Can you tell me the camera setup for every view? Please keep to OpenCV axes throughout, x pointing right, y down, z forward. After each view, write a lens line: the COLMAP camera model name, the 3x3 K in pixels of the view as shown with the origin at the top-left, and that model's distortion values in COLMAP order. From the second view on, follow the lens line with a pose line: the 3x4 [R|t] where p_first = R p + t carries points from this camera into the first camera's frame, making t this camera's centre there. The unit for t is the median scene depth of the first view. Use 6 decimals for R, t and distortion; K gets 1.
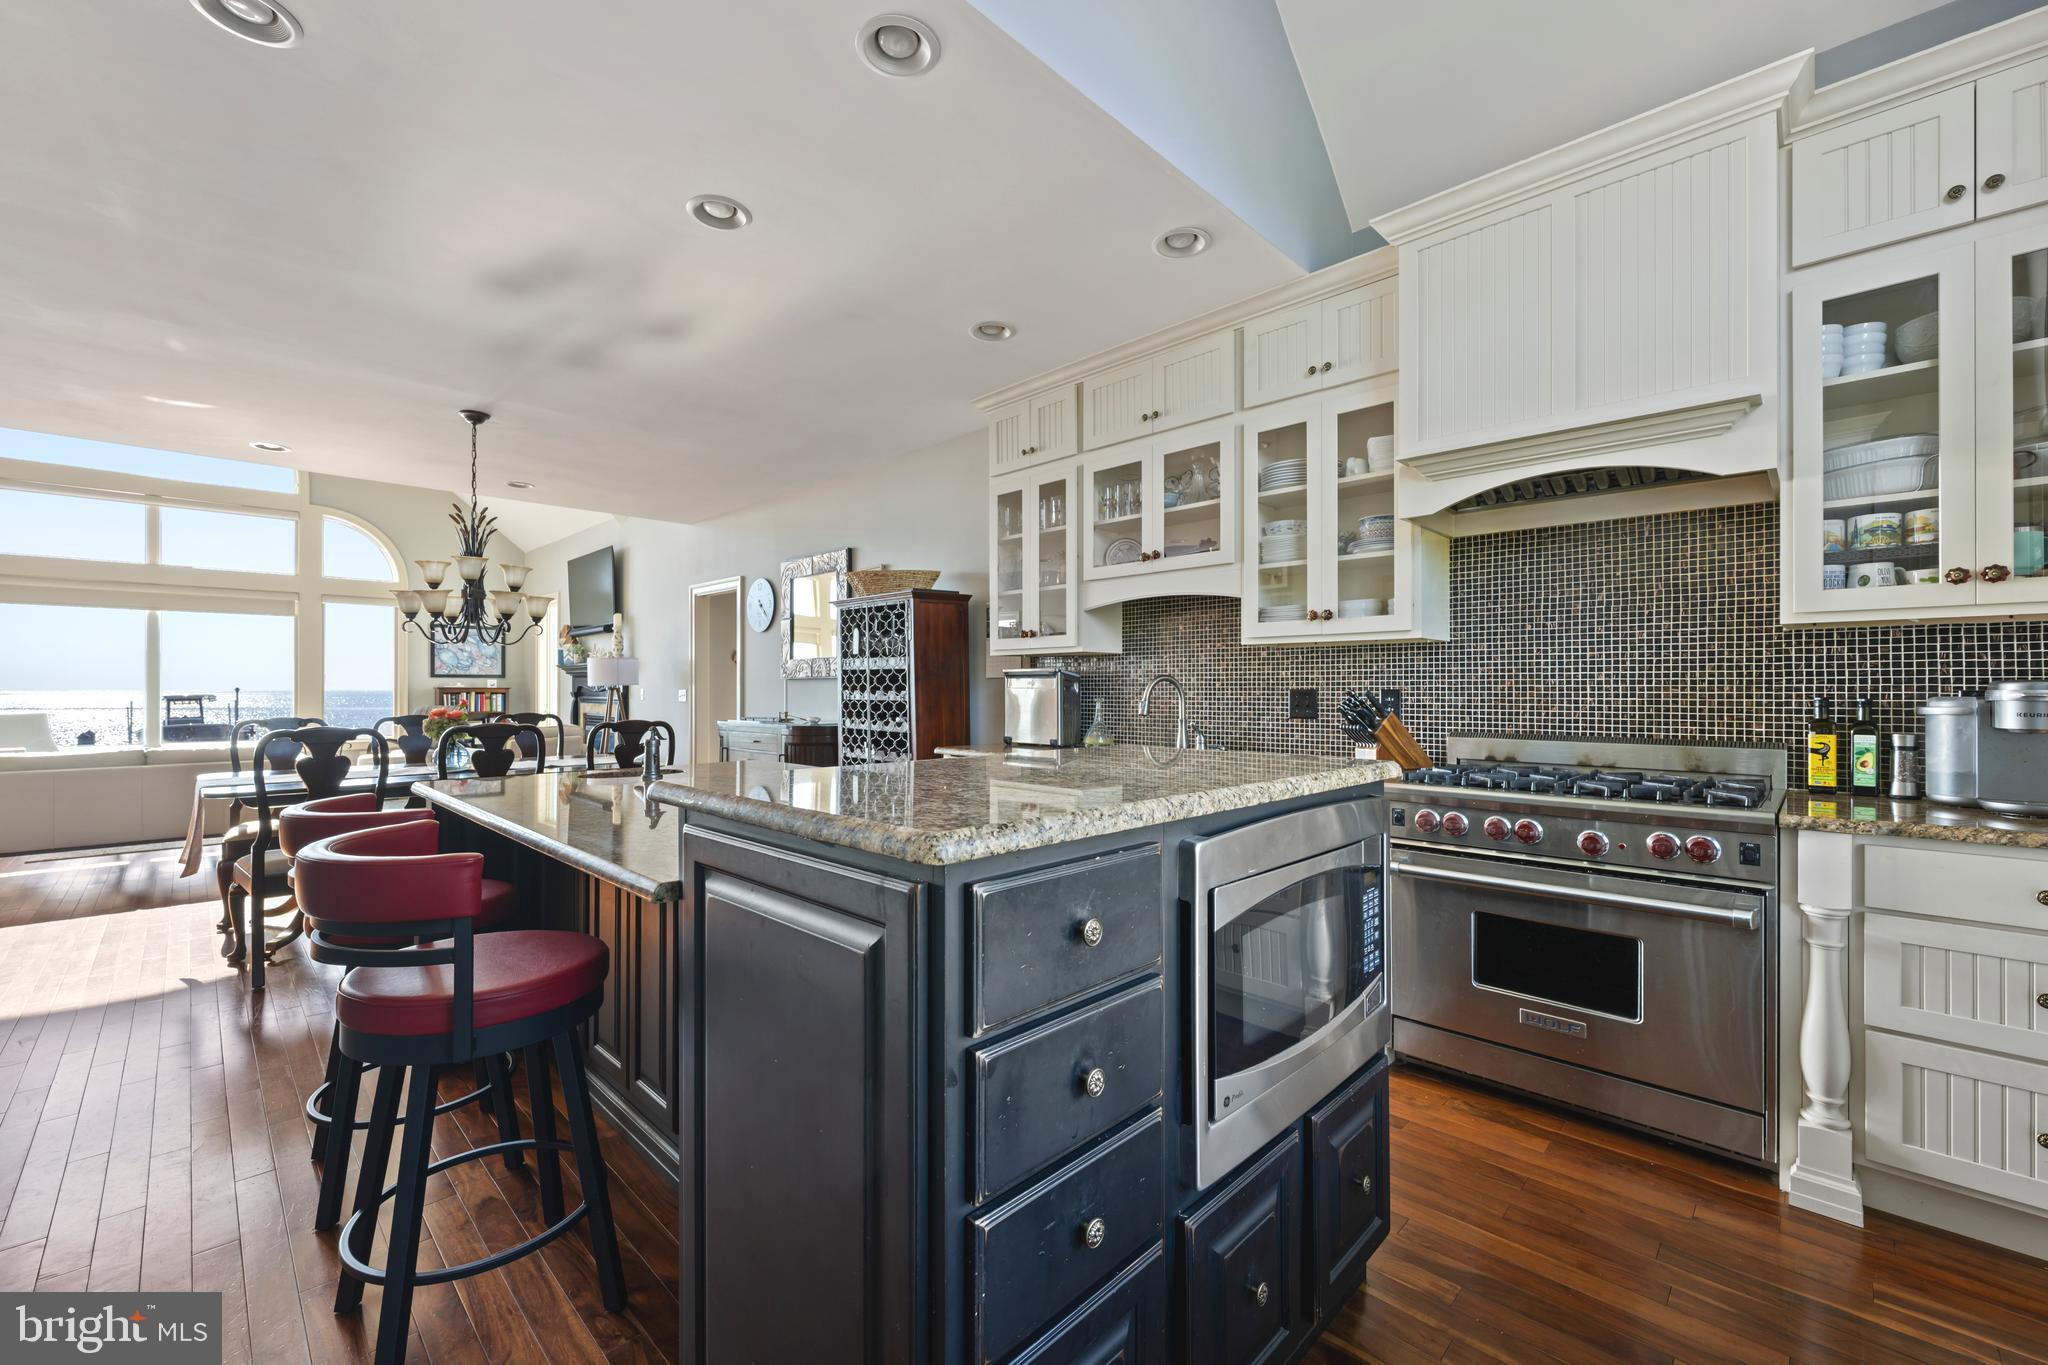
lens RADIAL K [[819.5, 0, 1055.5], [0, 819.5, 679.6], [0, 0, 1]] dist [-0.001270, -0.000136]
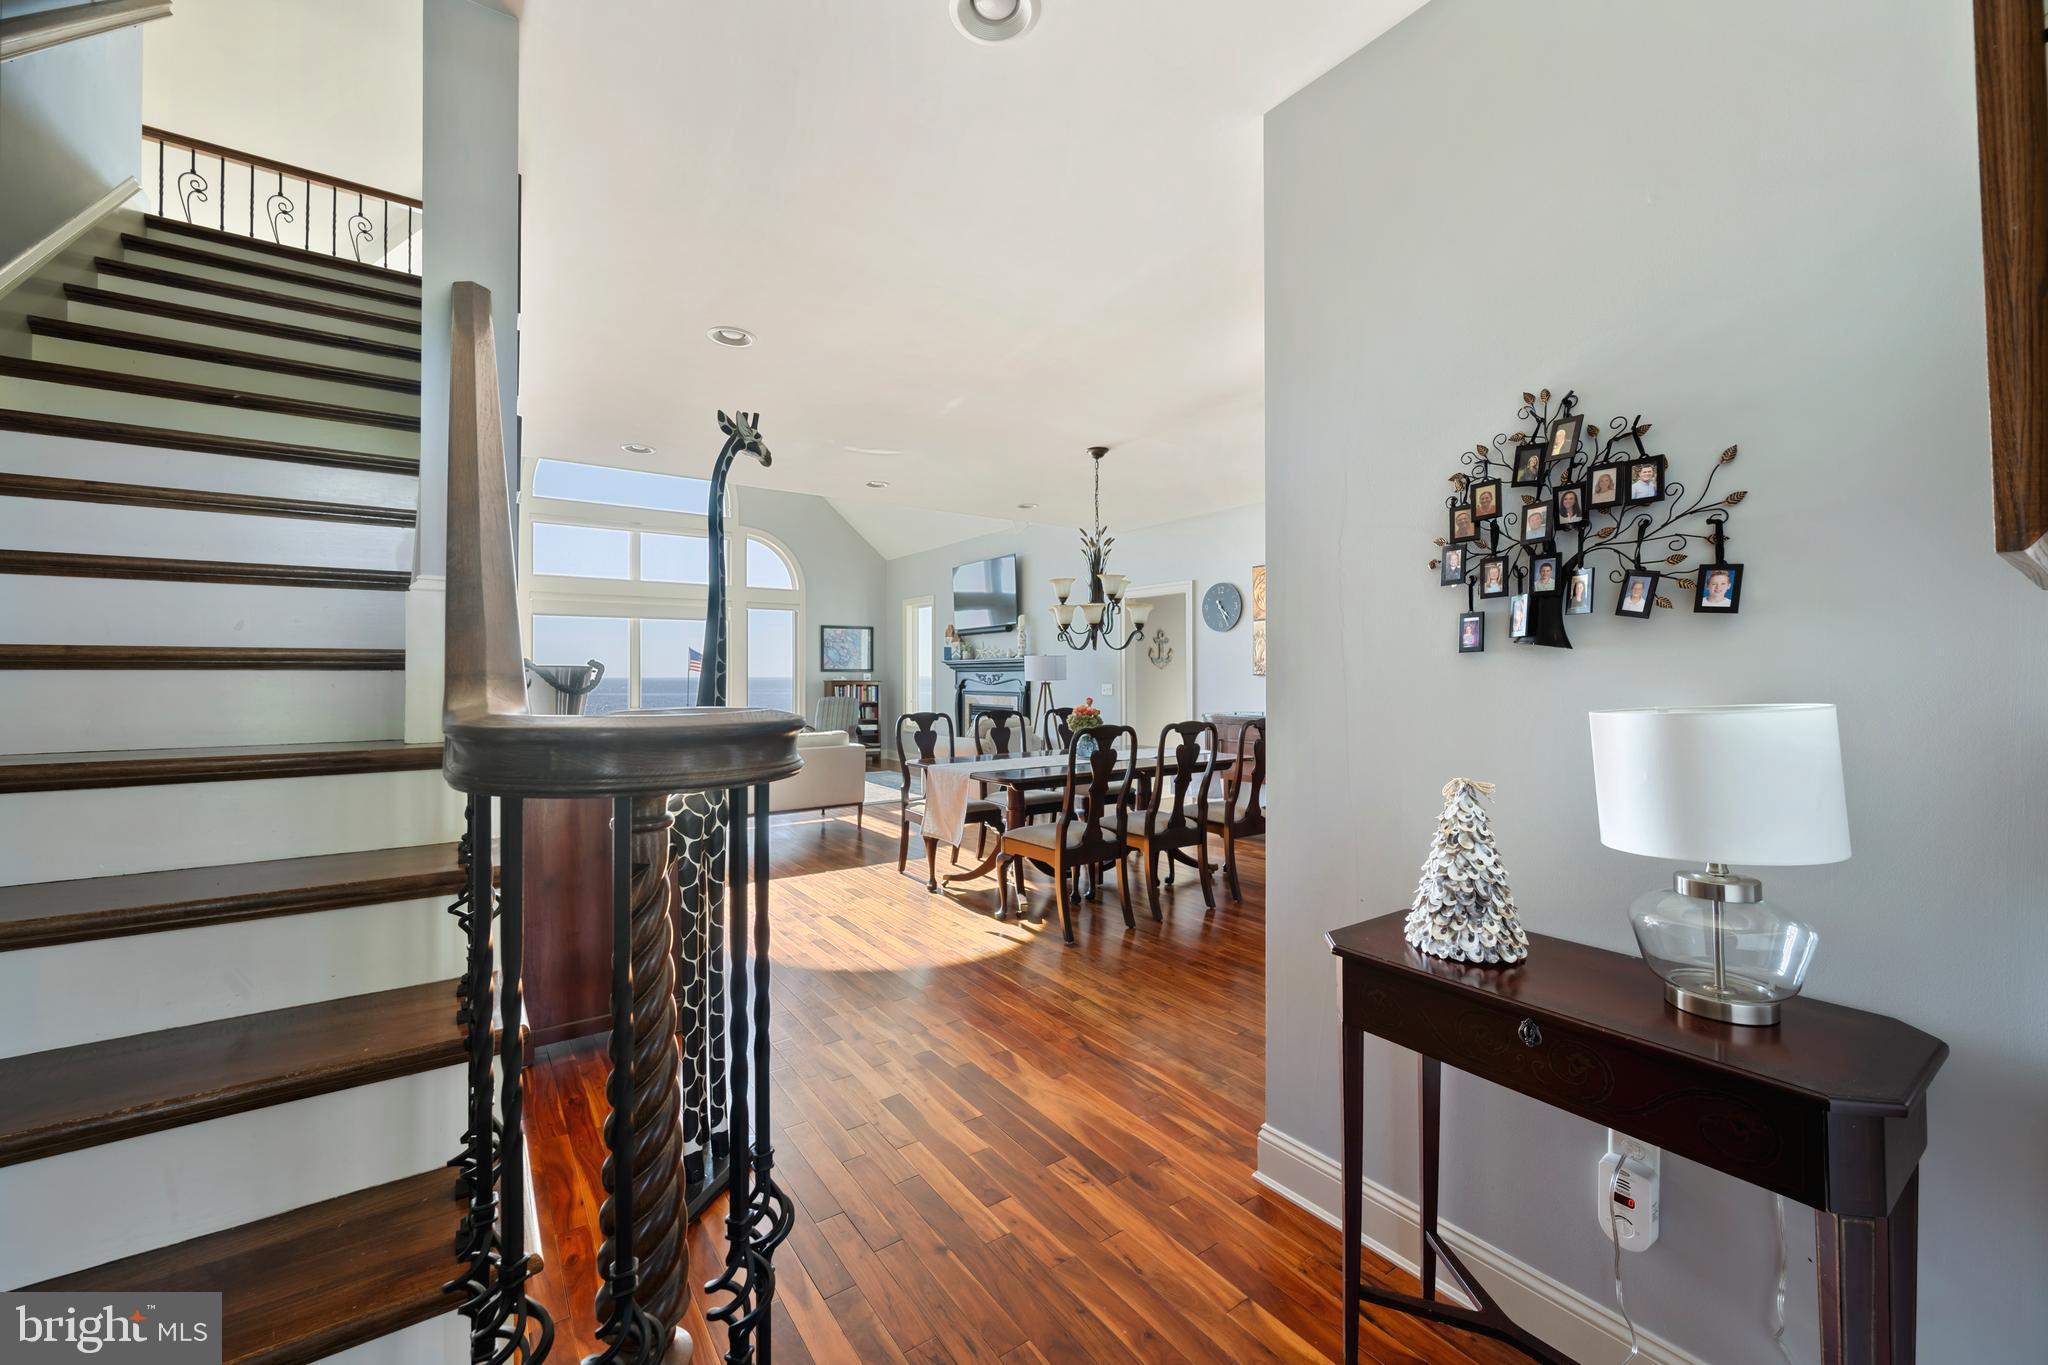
lens RADIAL K [[820.8, 0, 1022.7], [0, 820.8, 655.6], [0, 0, 1]] dist [0.000175, 0.000041]
pose [[0.983792, -0.007517, -0.179153, -0.283175], [0.005321, 0.999905, -0.012735, -0.009358], [0.179232, 0.011575, 0.983739, -0.072523]]
